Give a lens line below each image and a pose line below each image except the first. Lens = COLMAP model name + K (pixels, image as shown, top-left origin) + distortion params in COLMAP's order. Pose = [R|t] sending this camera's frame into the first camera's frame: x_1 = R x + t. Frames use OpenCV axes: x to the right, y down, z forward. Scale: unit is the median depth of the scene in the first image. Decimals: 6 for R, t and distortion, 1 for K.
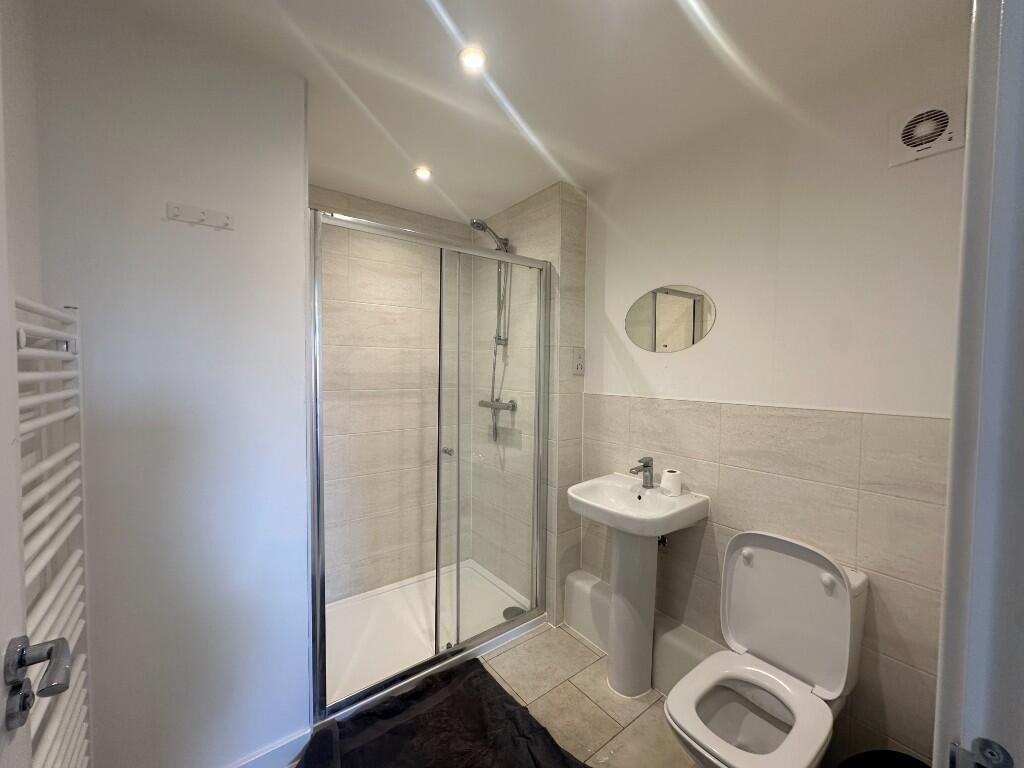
lens RADIAL K [[407.6, 0, 511.6], [0, 407.6, 386.6], [0, 0, 1]] dist [-0.000108, -0.000062]
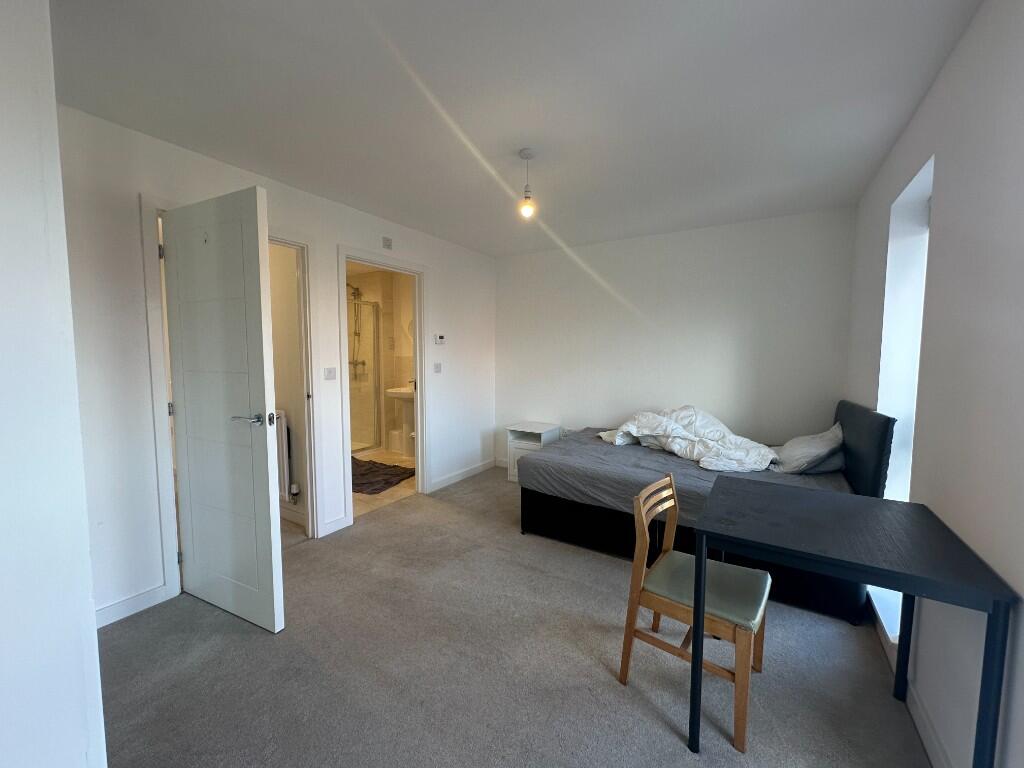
lens RADIAL K [[407.6, 0, 508.7], [0, 407.6, 383.9], [0, 0, 1]] dist [-0.000108, -0.000062]
pose [[0.938832, -0.035460, 0.342545, -0.020466], [0.021062, 0.998735, 0.045663, 0.082837], [-0.343731, -0.035655, 0.938391, -1.496331]]
